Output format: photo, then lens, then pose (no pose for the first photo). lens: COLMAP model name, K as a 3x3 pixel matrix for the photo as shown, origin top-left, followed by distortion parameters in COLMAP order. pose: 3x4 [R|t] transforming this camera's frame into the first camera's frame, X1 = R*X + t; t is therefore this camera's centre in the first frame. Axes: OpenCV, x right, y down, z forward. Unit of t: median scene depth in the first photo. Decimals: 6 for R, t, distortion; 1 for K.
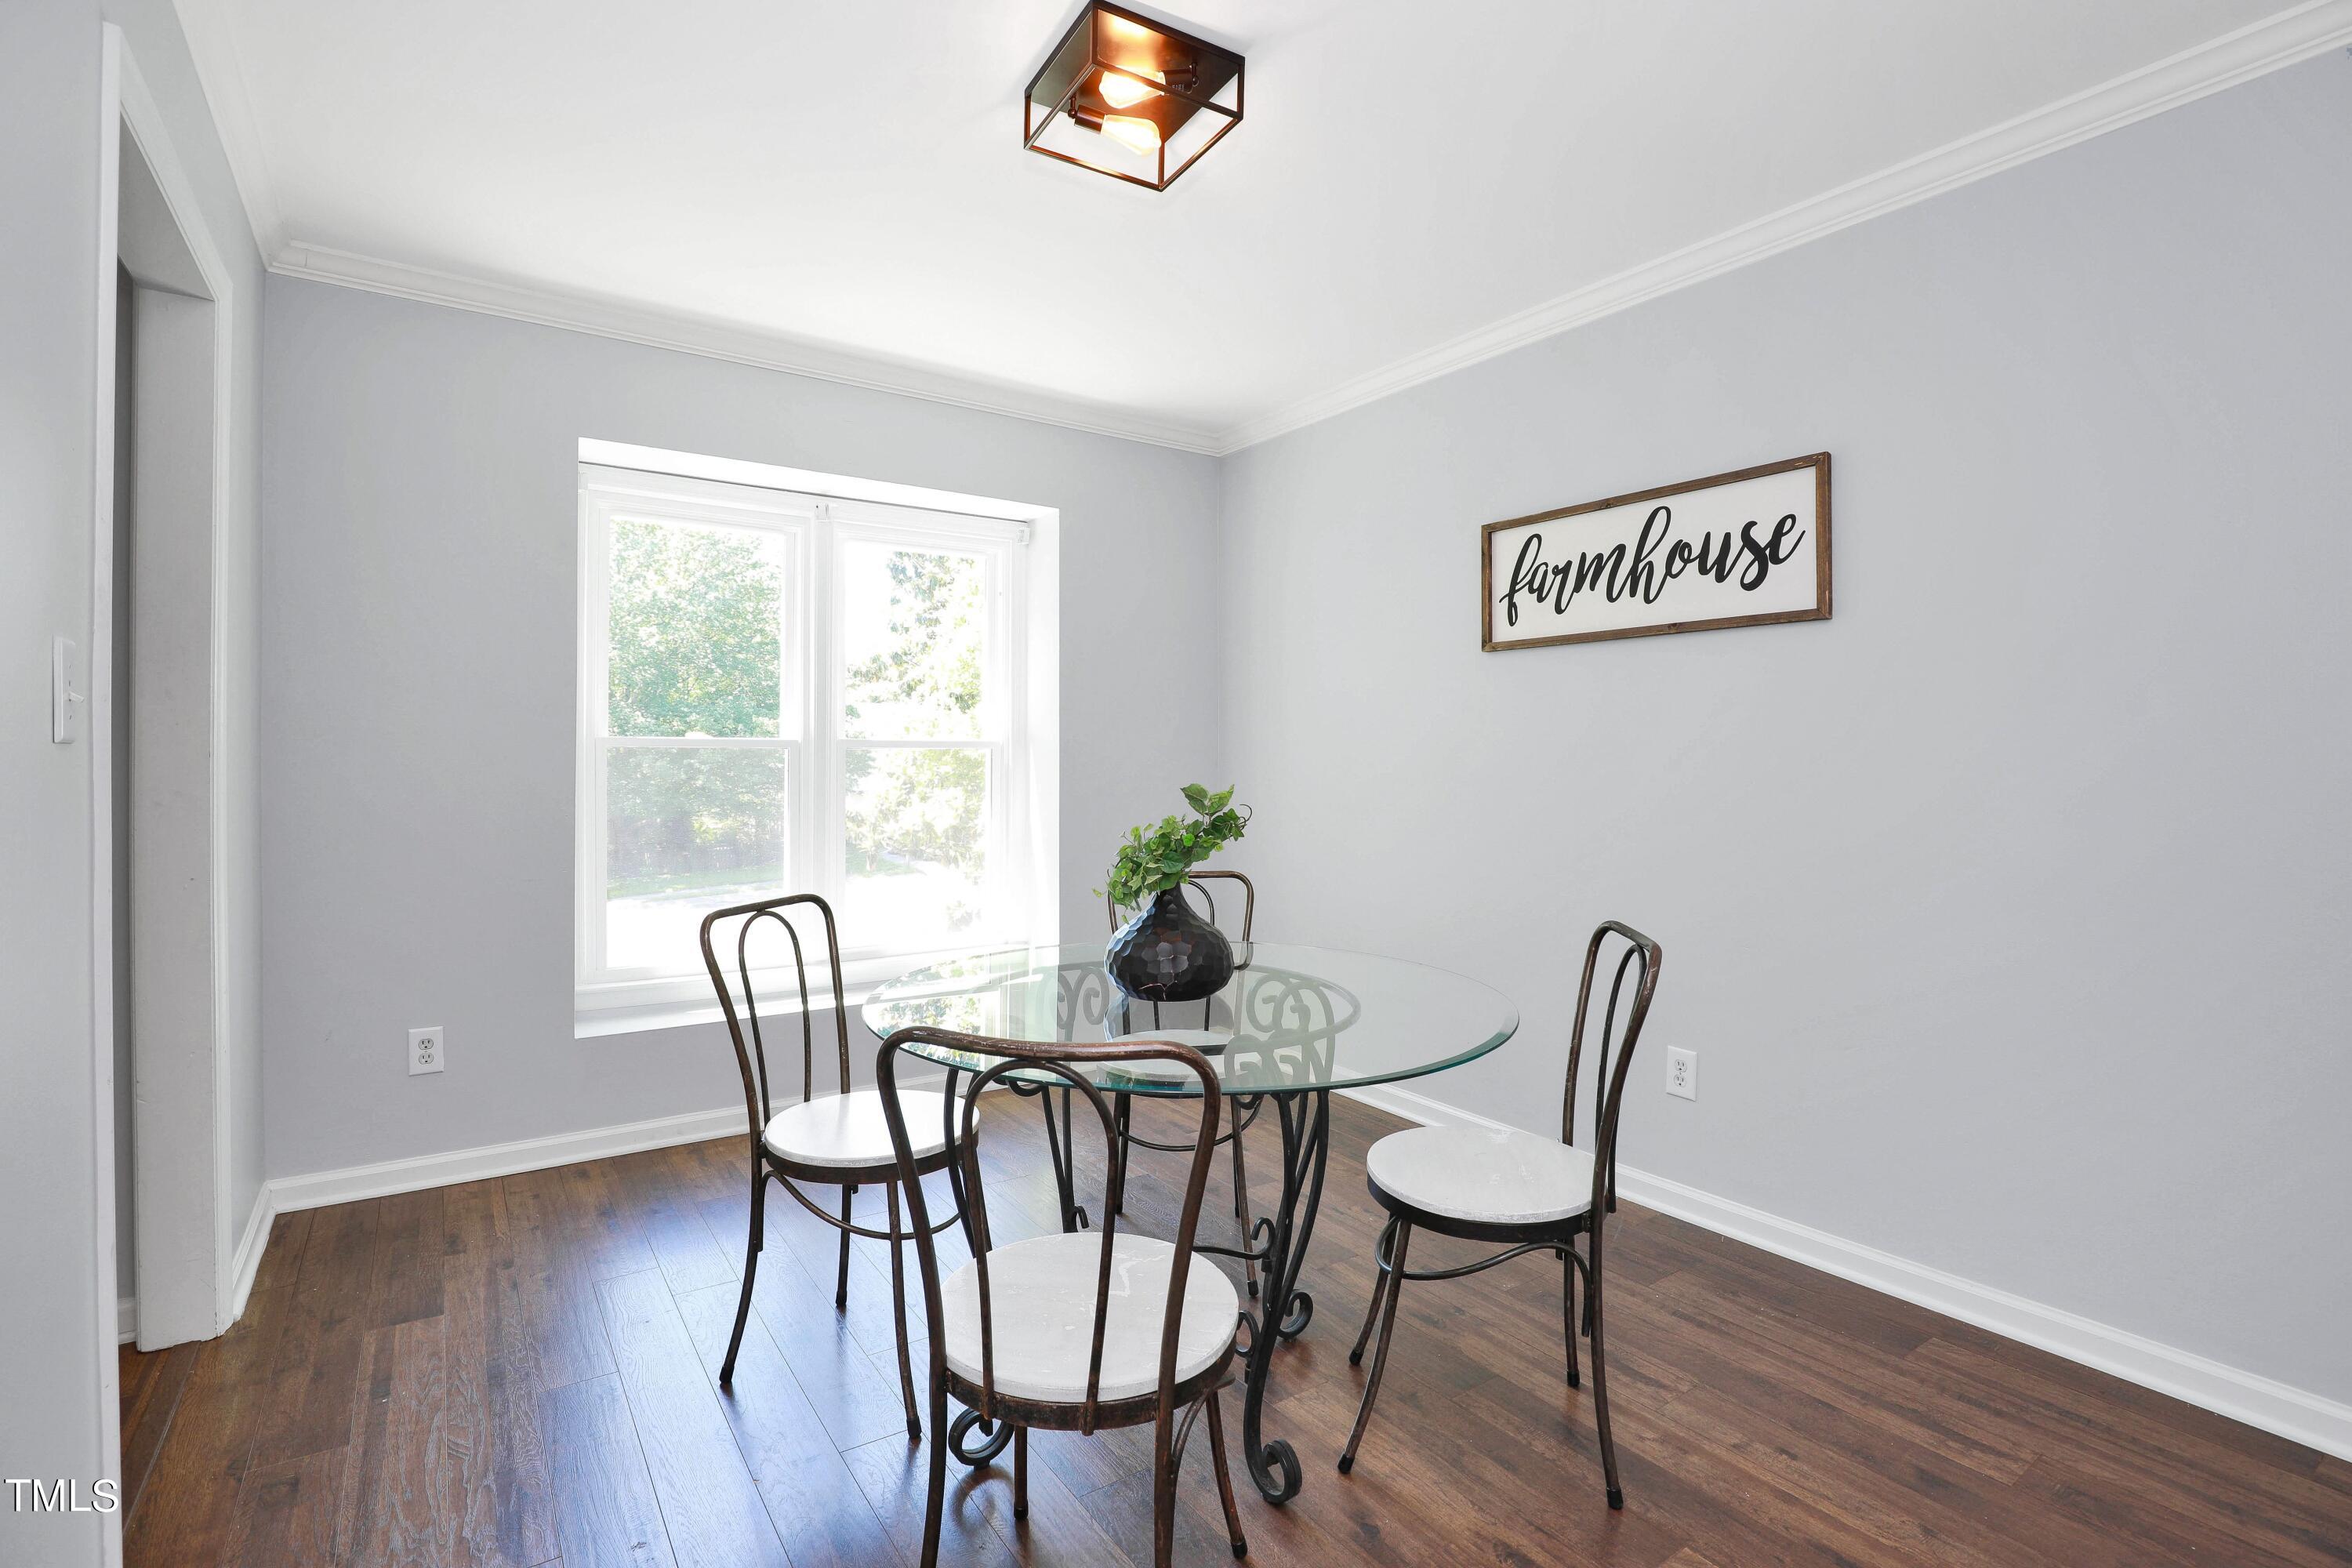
lens RADIAL K [[1095.3, 0, 1167.0], [0, 1095.3, 775.0], [0, 0, 1]] dist [-0.016818, -0.000370]
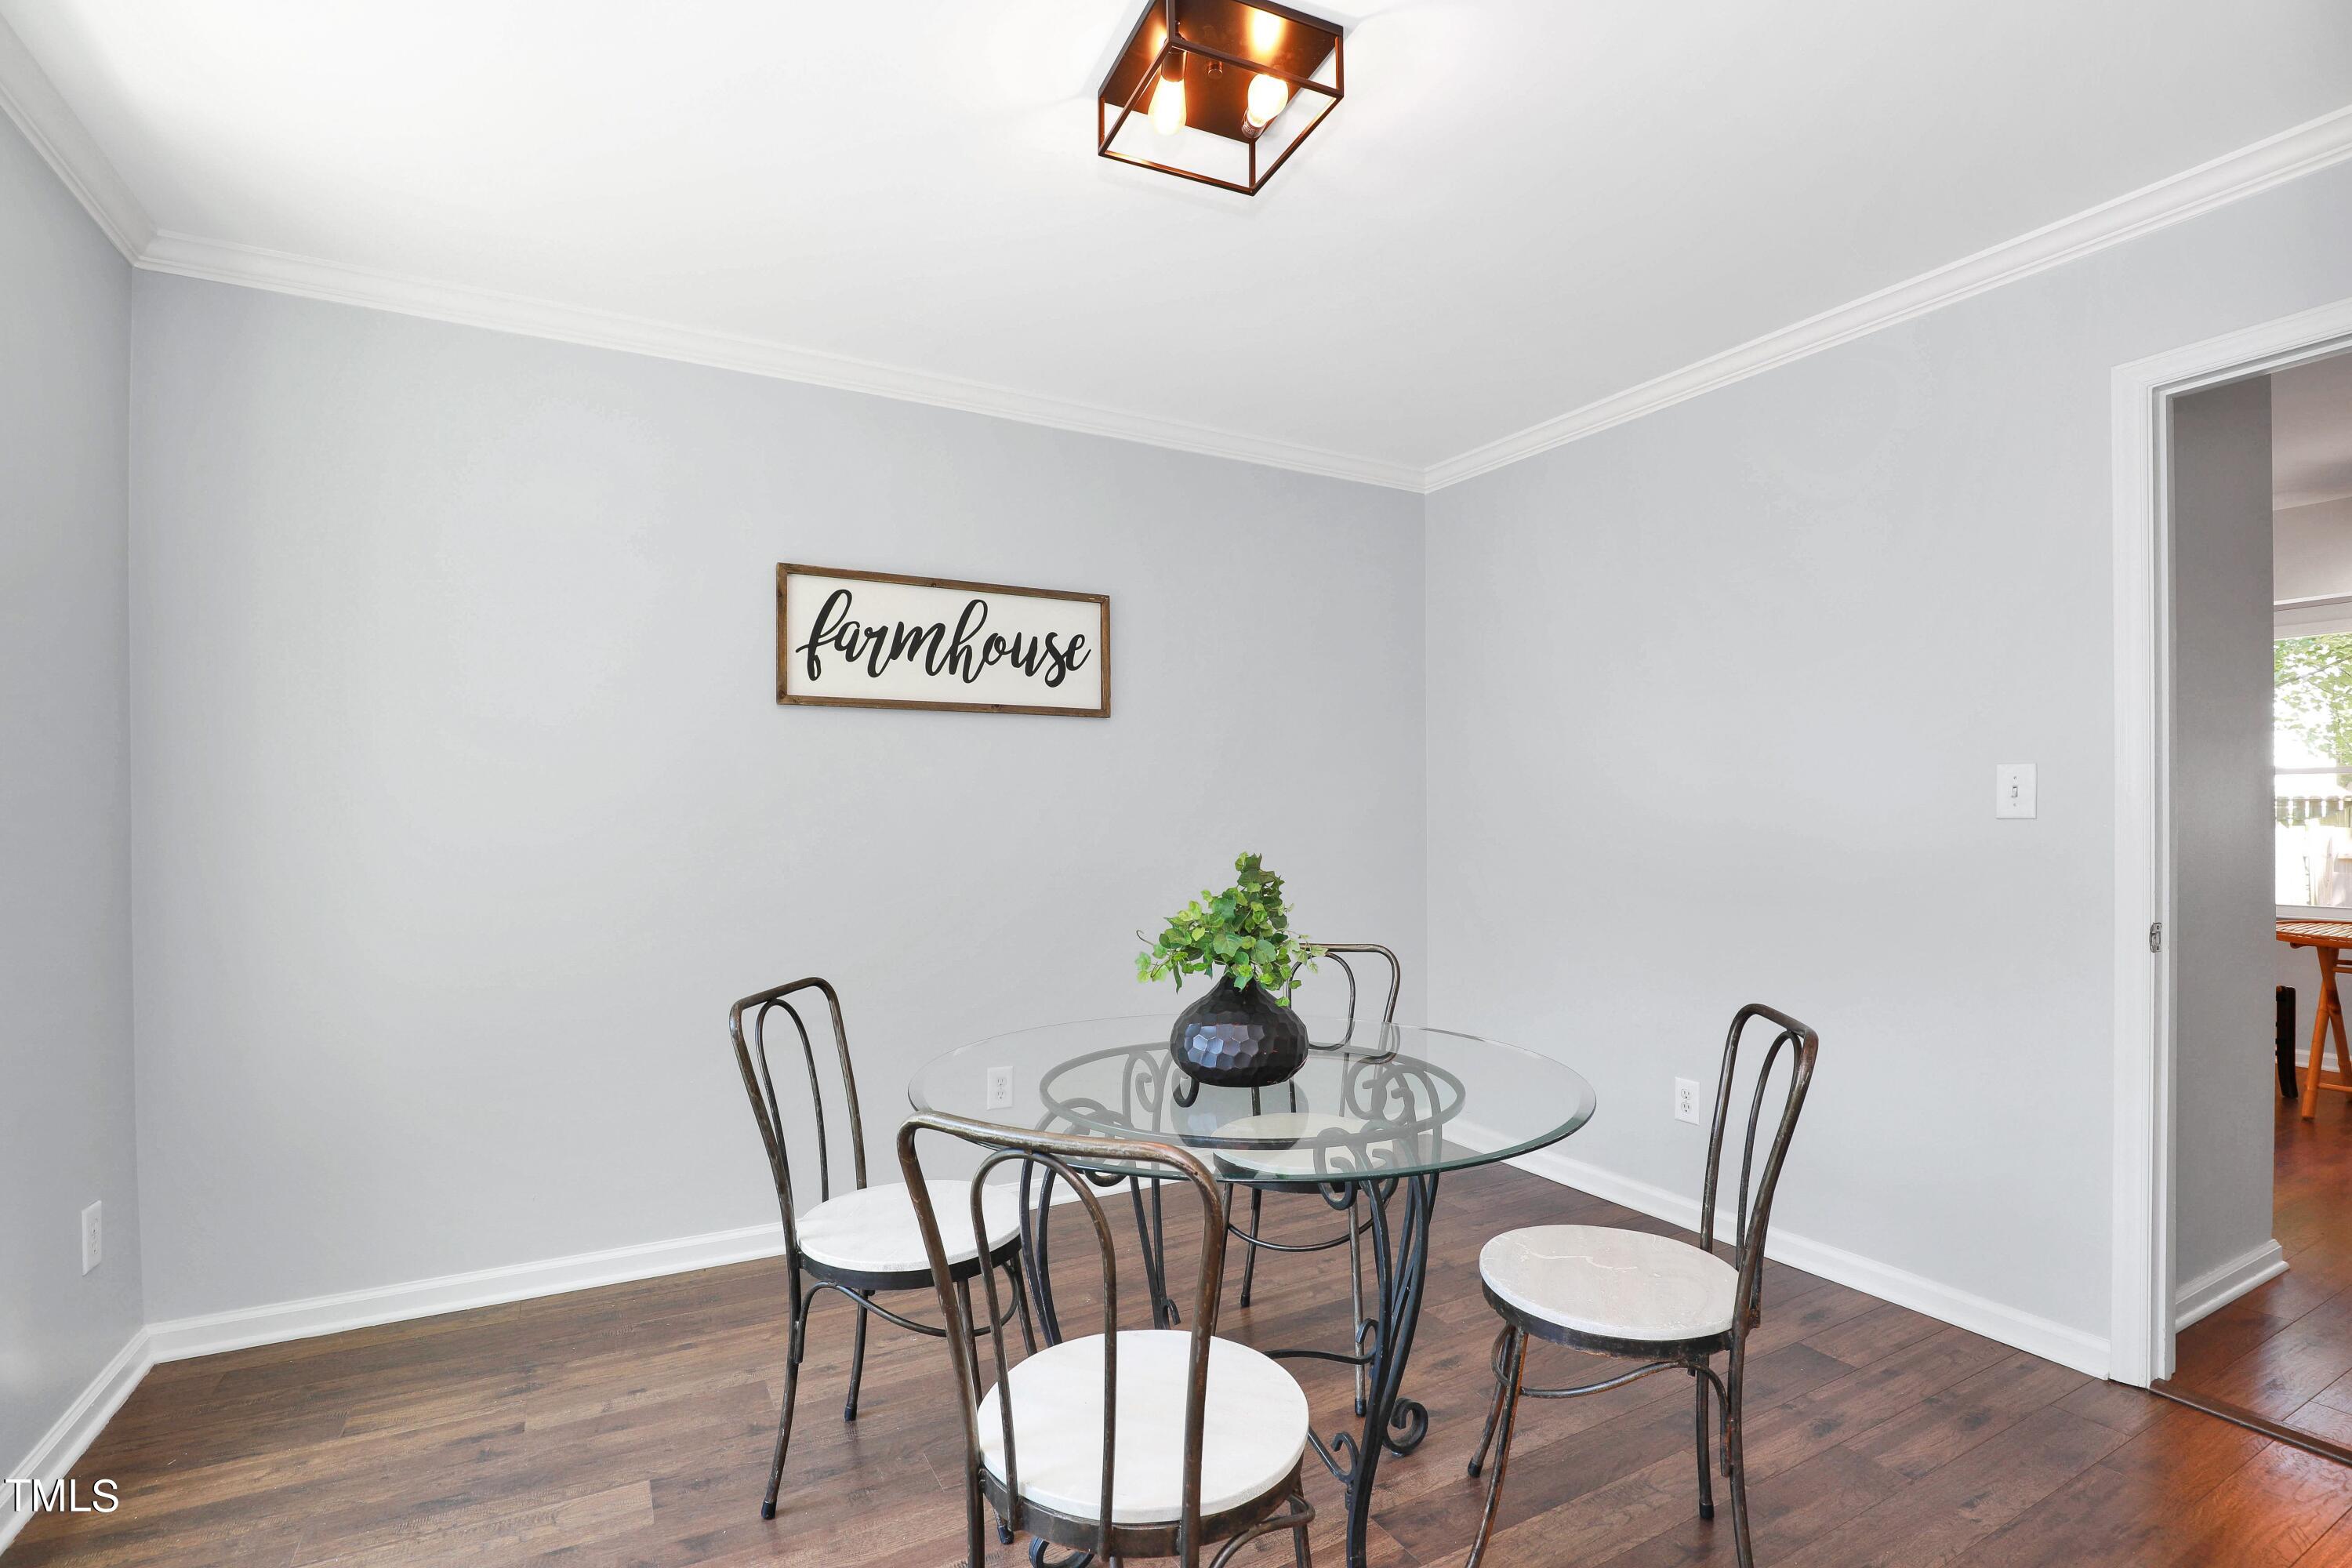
lens RADIAL K [[1095.3, 0, 1167.0], [0, 1095.3, 775.0], [0, 0, 1]] dist [-0.016818, -0.000370]
pose [[0.098025, 0.031297, 0.994692, -0.639879], [0.019553, 0.999252, -0.033368, -0.022284], [-0.994992, 0.022720, 0.097339, 0.687921]]
